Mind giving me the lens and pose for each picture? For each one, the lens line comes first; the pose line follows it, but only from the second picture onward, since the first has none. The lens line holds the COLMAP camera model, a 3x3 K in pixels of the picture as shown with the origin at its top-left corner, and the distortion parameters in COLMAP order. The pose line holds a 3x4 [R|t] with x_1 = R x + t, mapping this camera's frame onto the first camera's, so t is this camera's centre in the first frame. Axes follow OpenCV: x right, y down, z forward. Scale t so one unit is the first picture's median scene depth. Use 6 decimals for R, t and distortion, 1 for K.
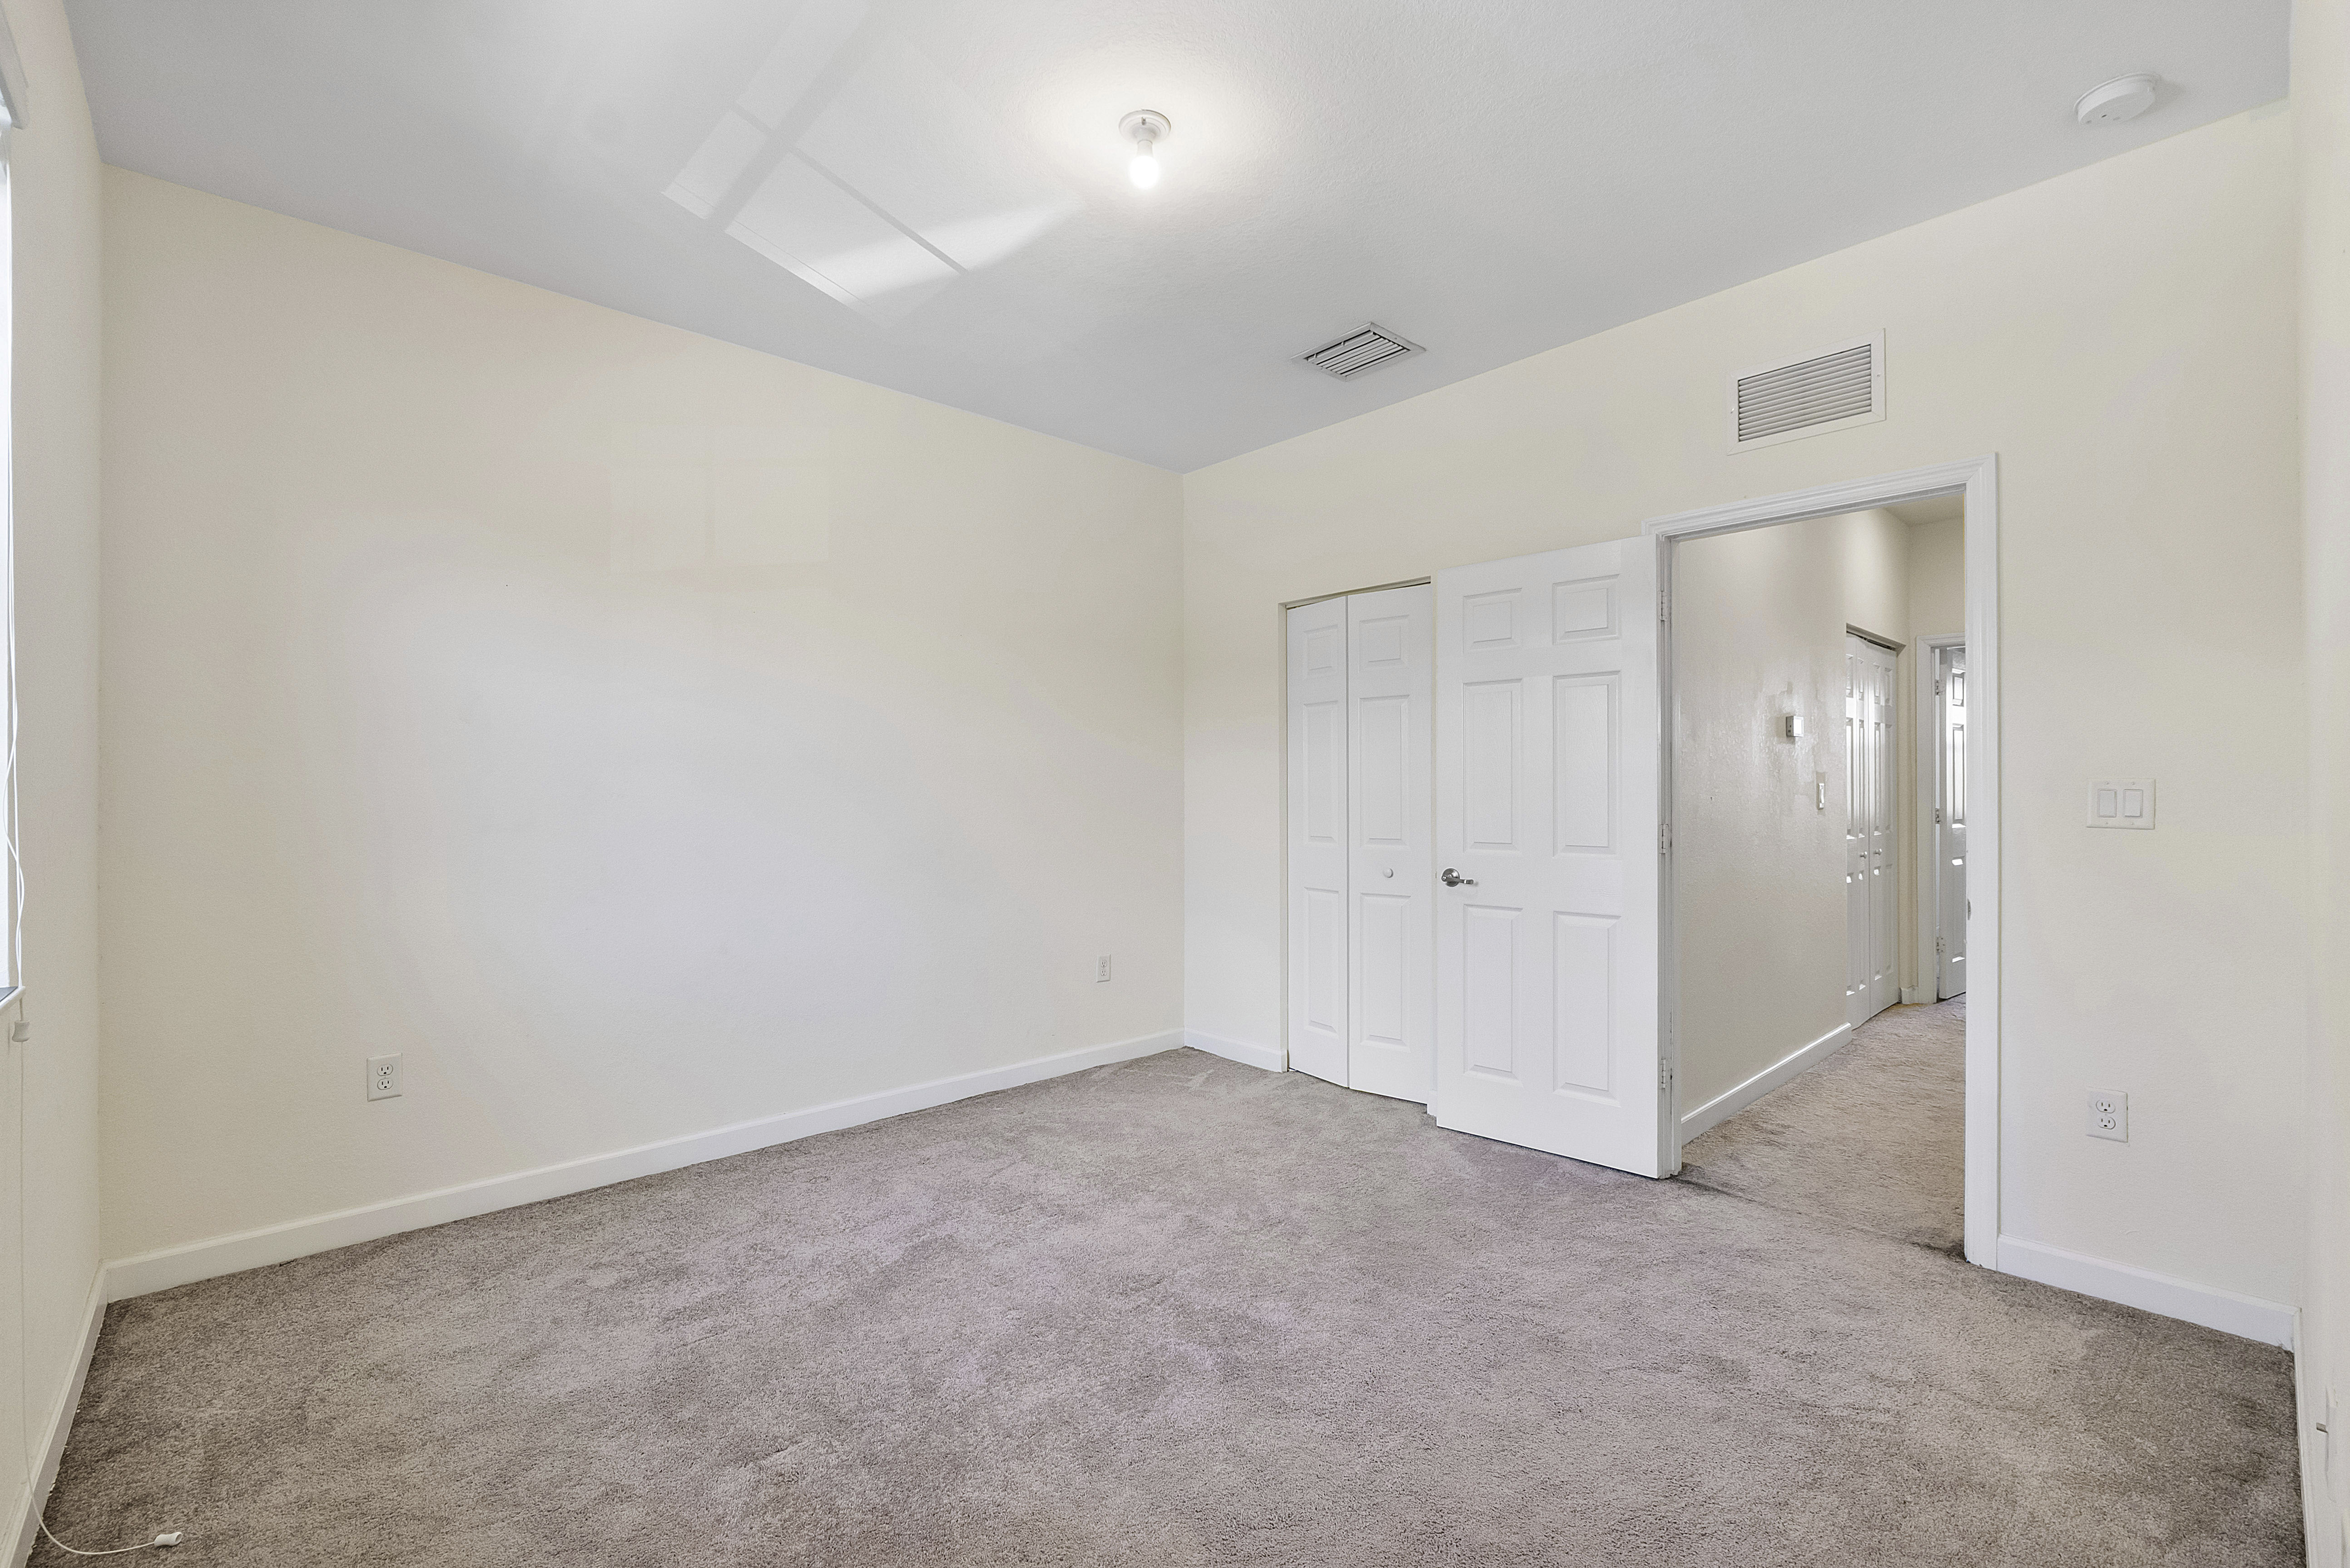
lens RADIAL K [[999.8, 0, 1174.5], [0, 999.8, 786.9], [0, 0, 1]] dist [-0.005208, -0.000896]
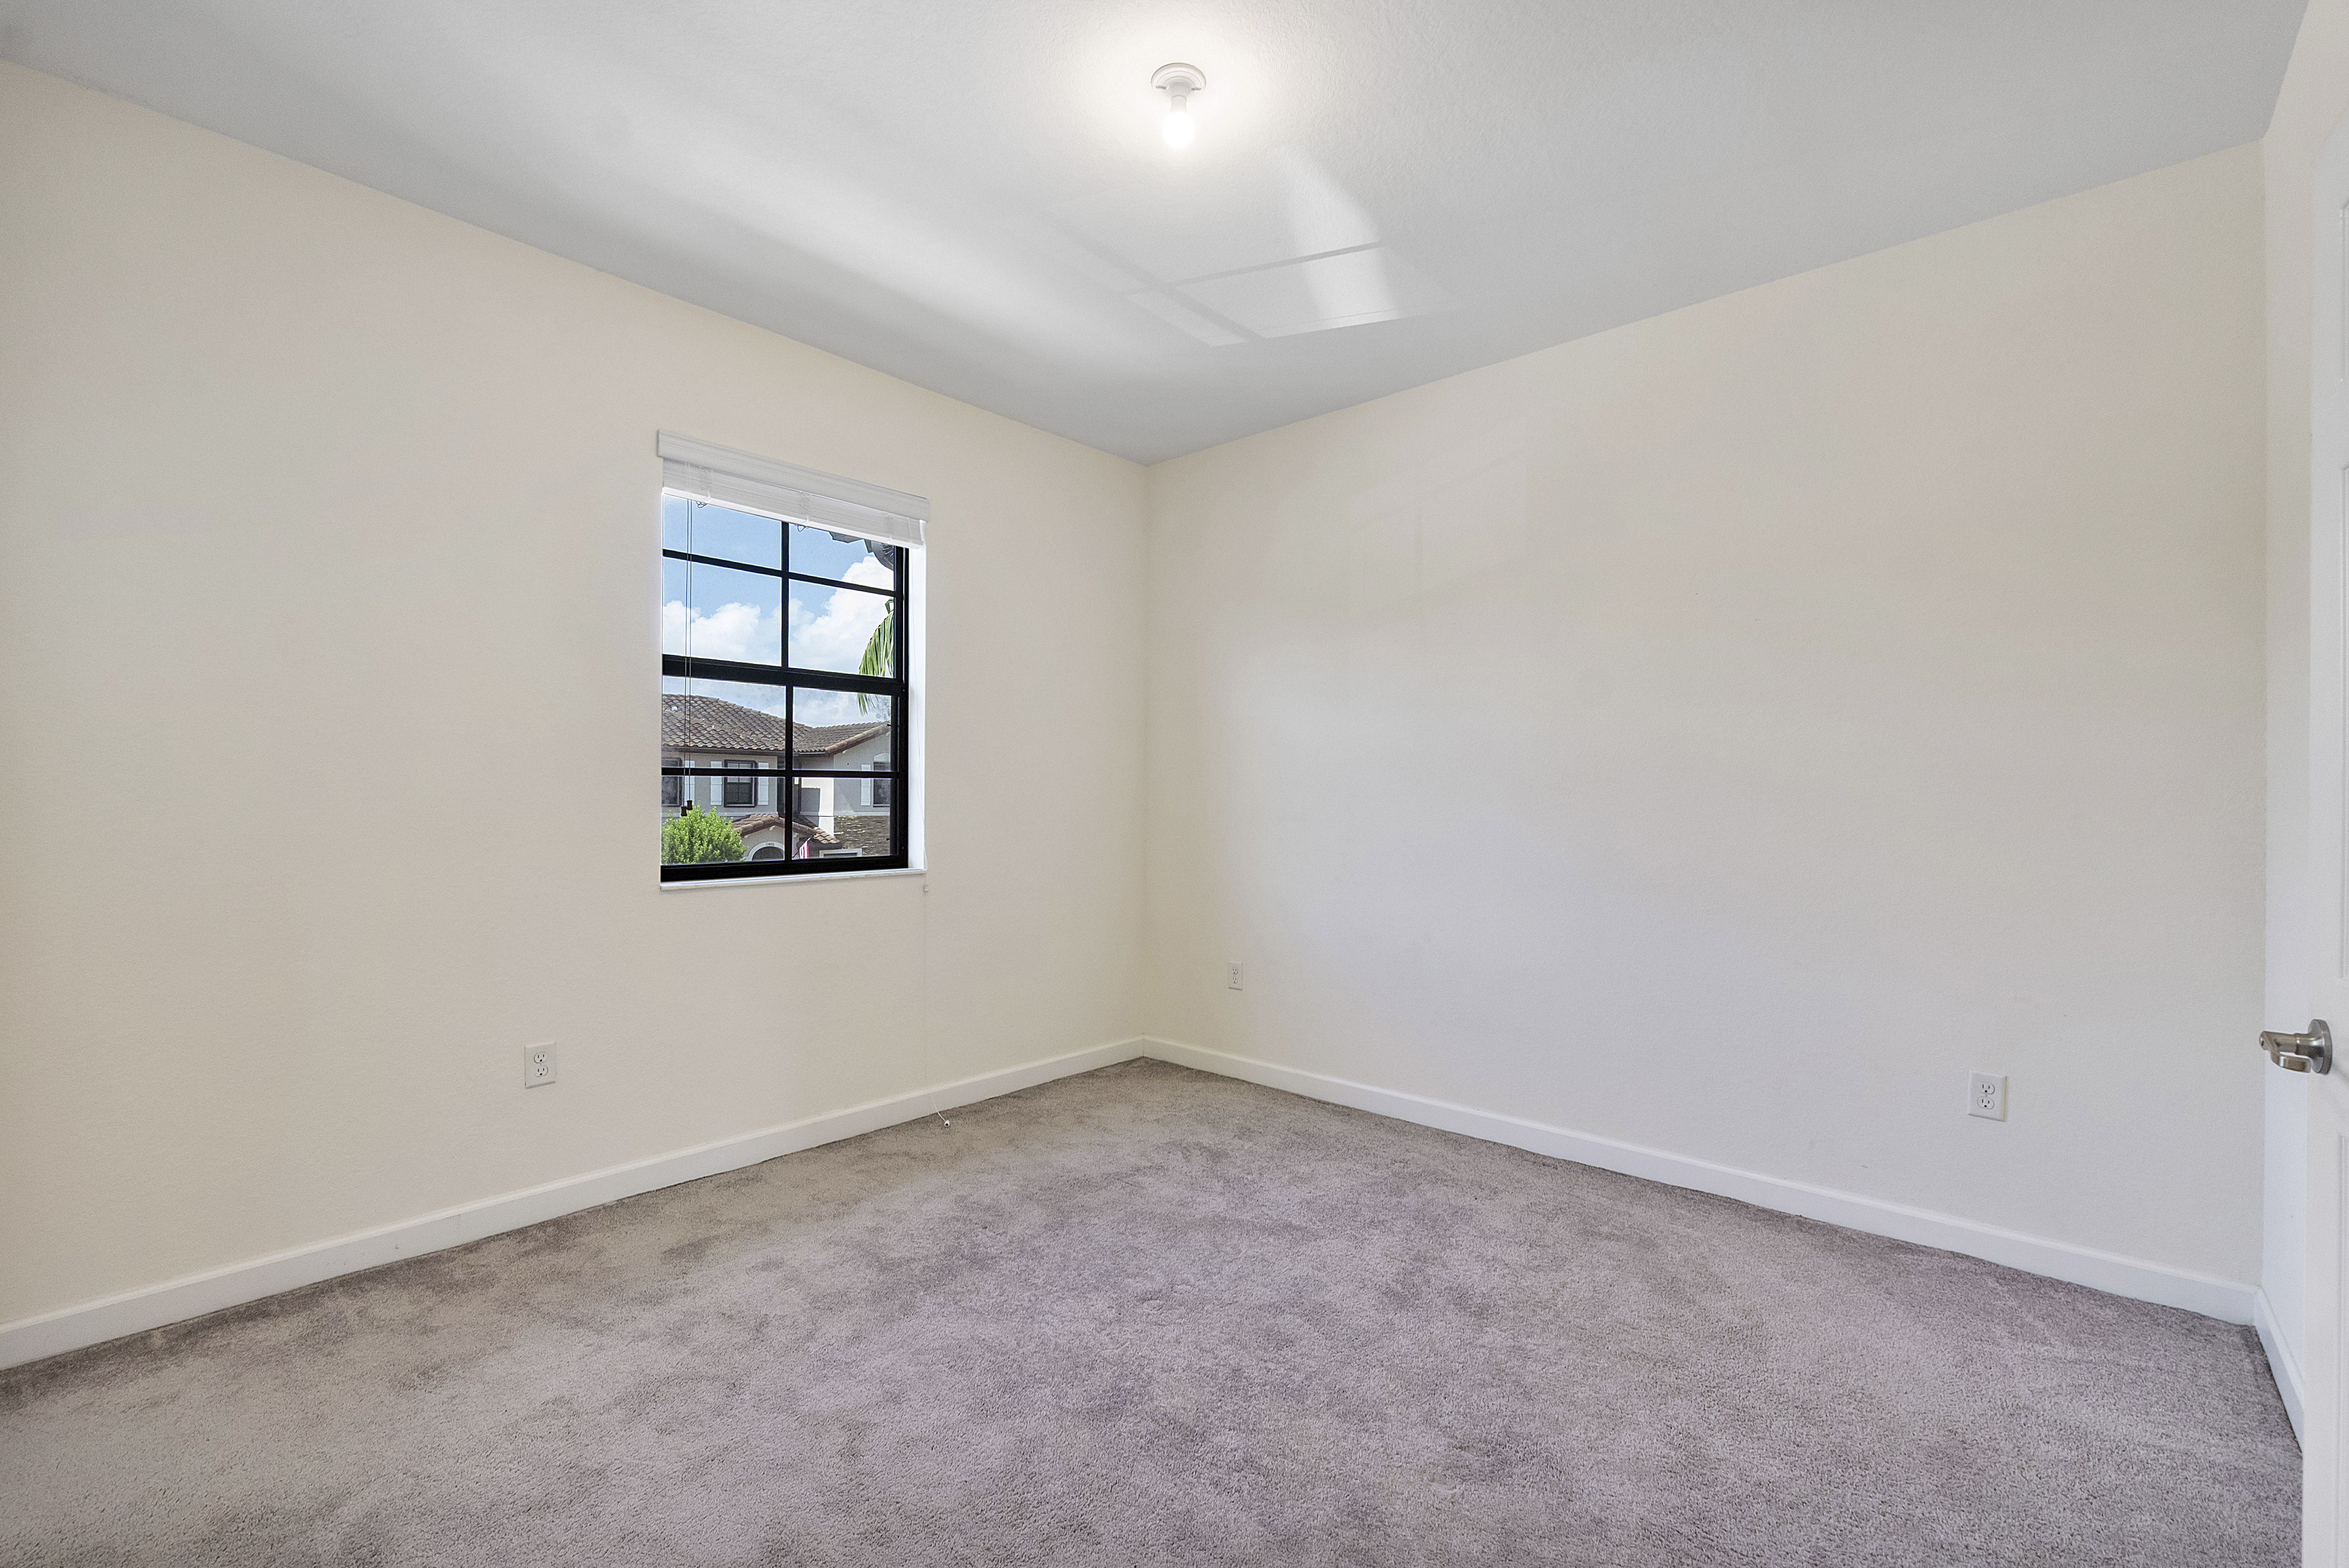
lens RADIAL K [[999.5, 0, 1174.0], [0, 999.5, 786.9], [0, 0, 1]] dist [-0.005208, -0.000896]
pose [[0.100183, -0.002772, -0.994965, 0.661451], [-0.002494, 0.999992, -0.003037, 0.002808], [0.994966, 0.002786, 0.100175, 0.661239]]
